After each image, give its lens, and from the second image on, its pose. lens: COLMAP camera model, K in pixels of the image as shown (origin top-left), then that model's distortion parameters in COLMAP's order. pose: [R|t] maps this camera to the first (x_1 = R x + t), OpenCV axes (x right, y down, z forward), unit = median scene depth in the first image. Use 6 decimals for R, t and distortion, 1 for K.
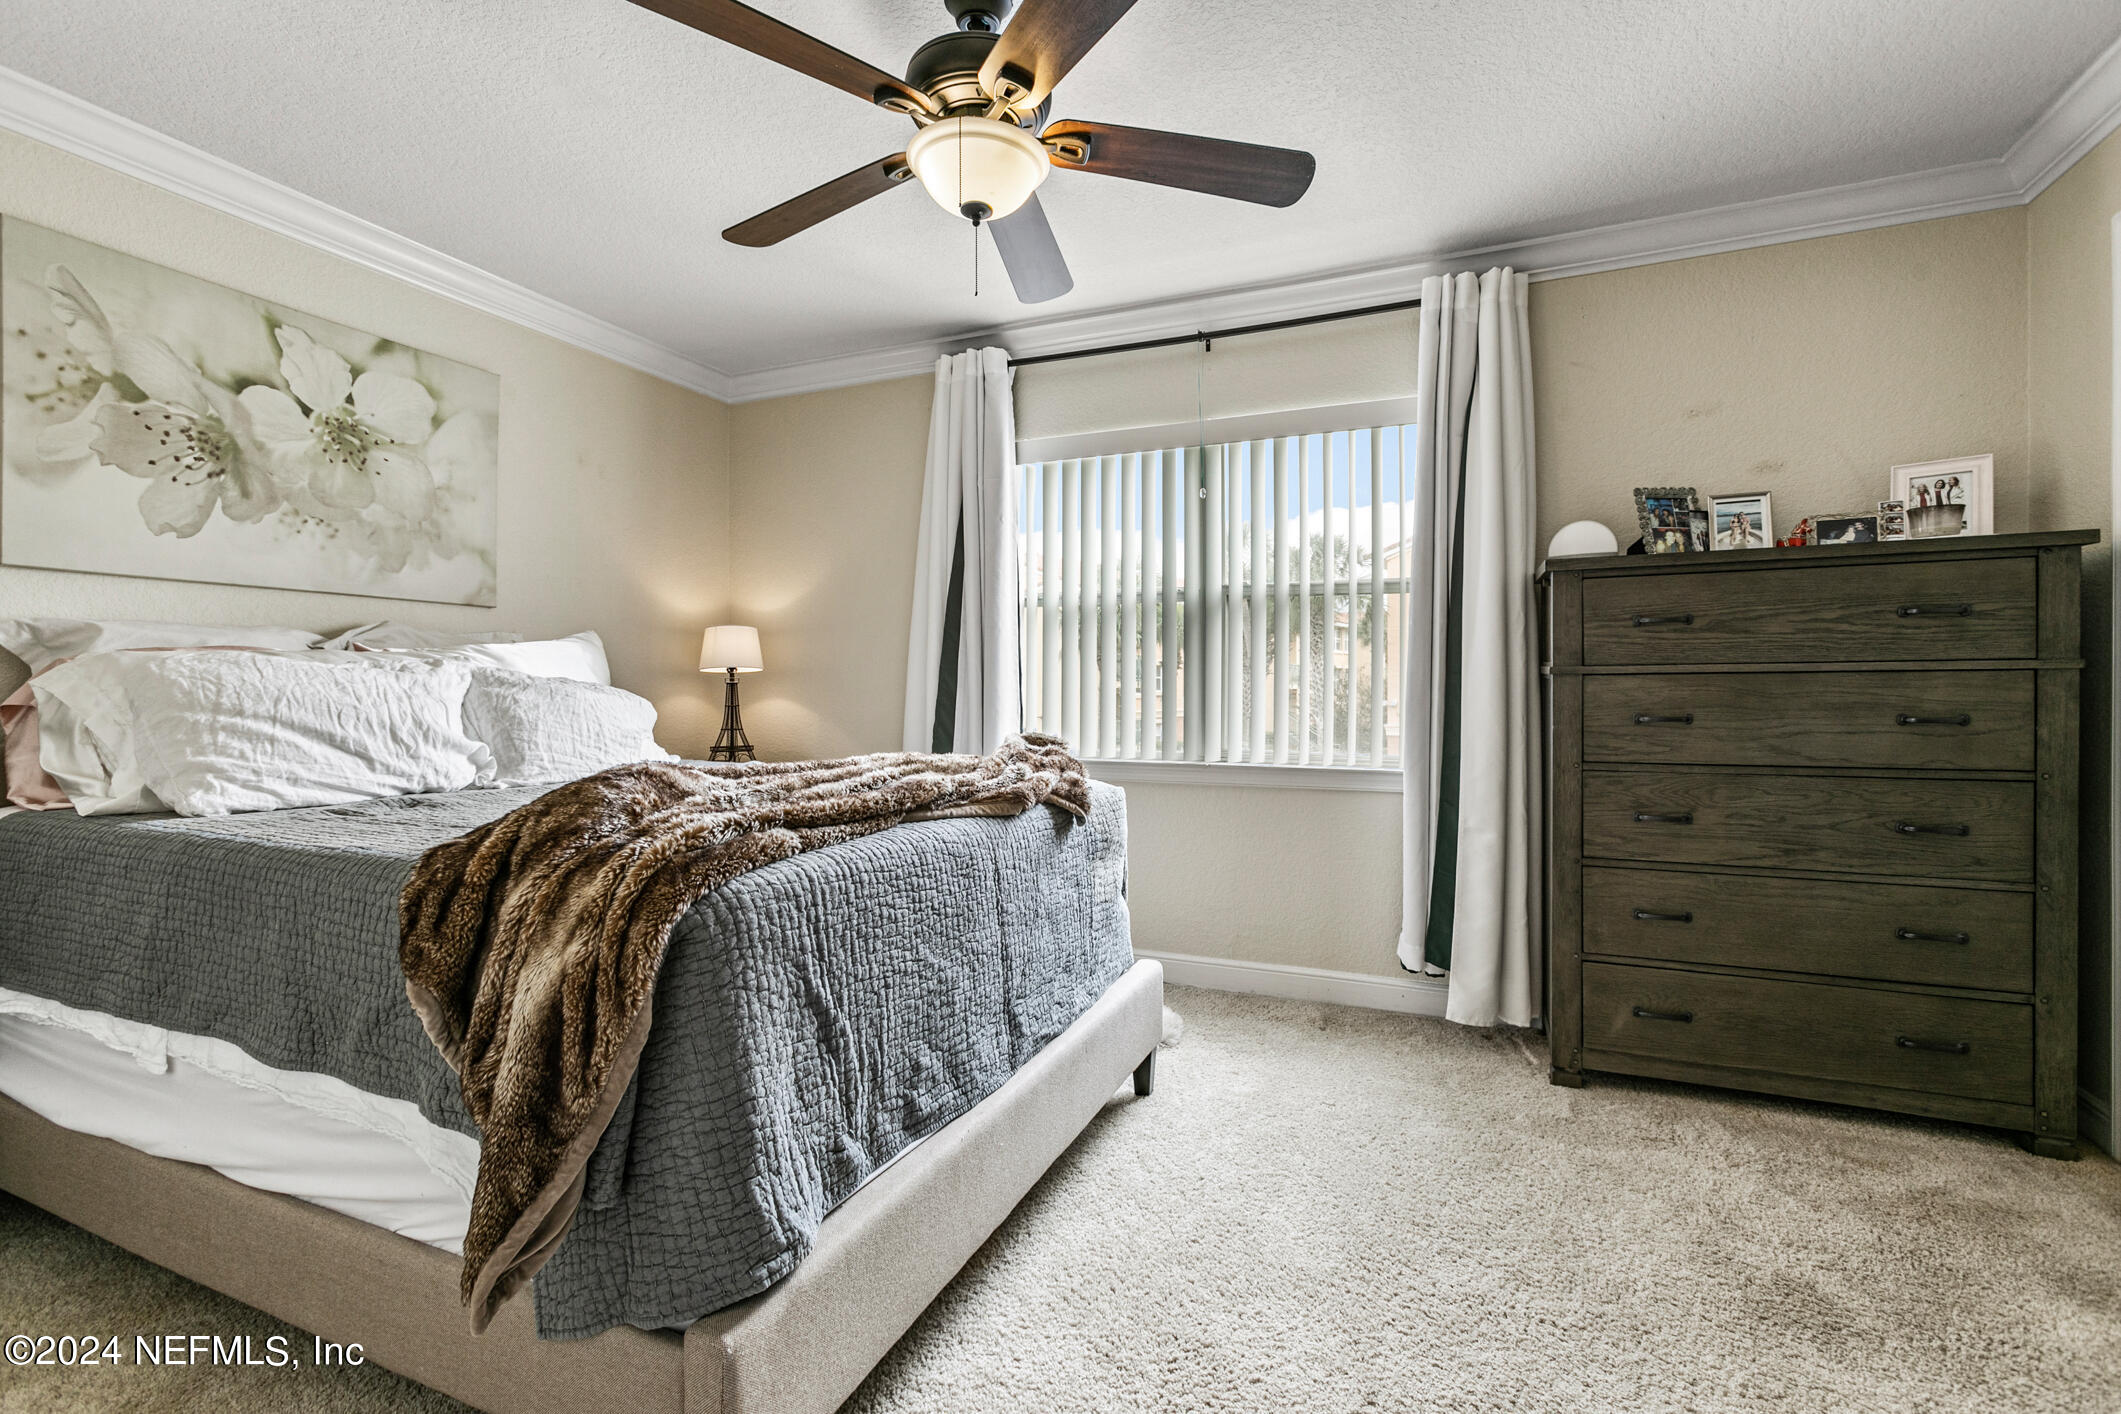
lens RADIAL K [[940.0, 0, 1060.5], [0, 940.0, 707.0], [0, 0, 1]] dist [-0.000392, 0.005003]
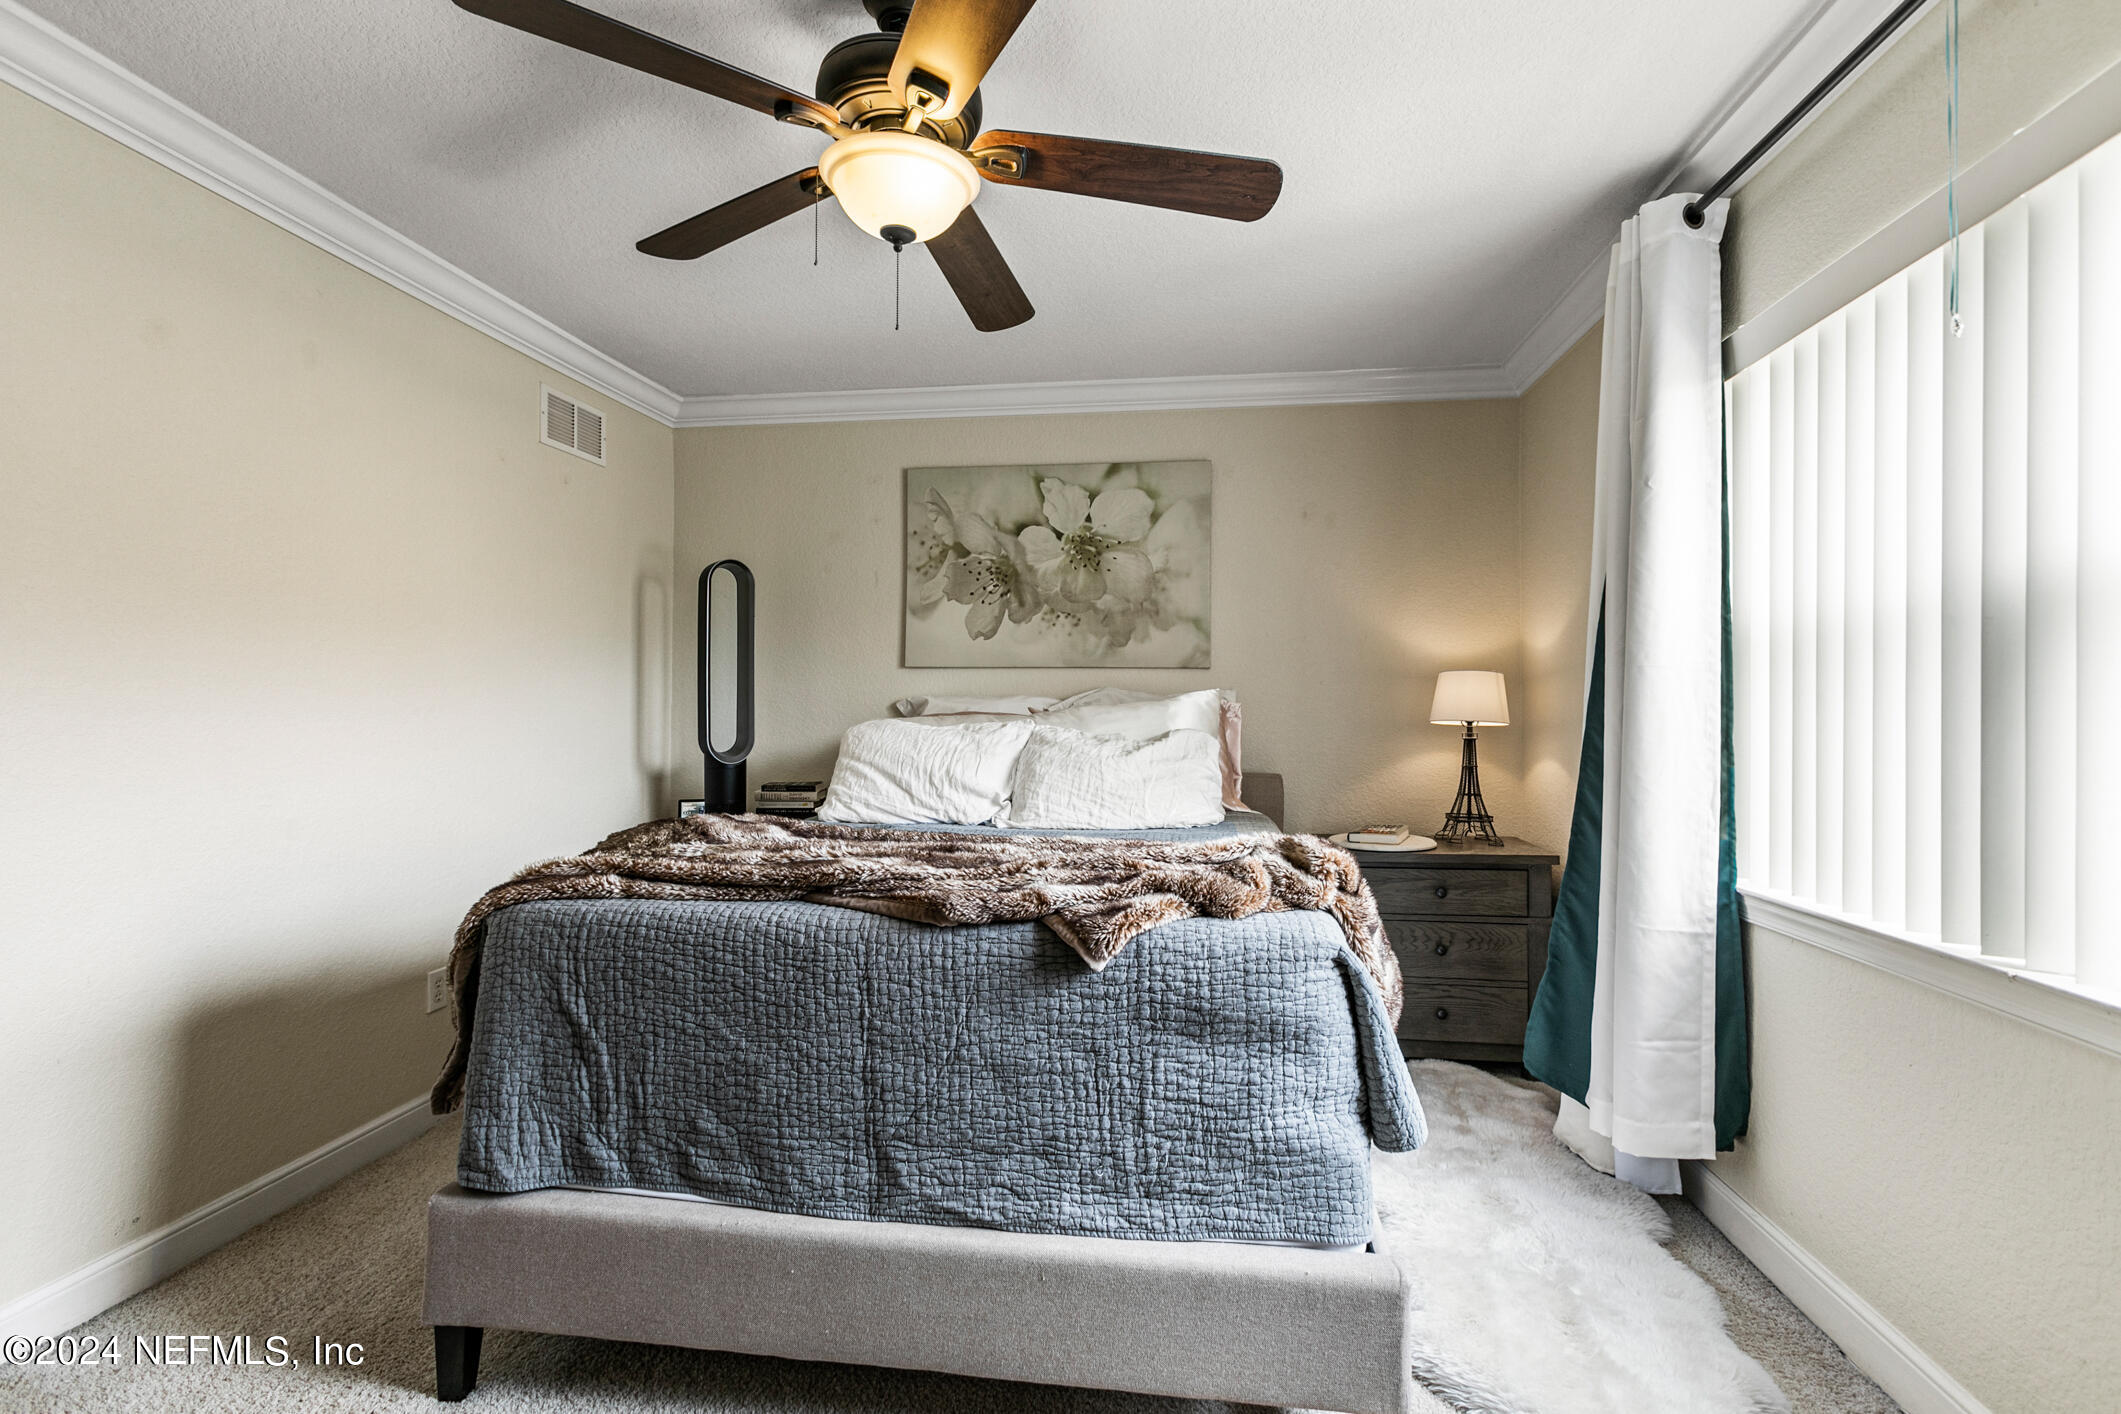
lens RADIAL K [[1031.3, 0, 1093.4], [0, 1031.3, 704.9], [0, 0, 1]] dist [0.002704, 0.000817]
pose [[0.269207, -0.002339, -0.963080, 0.702804], [-0.027036, 0.999585, -0.009985, -0.060827], [0.962703, 0.028726, 0.269032, 0.708588]]
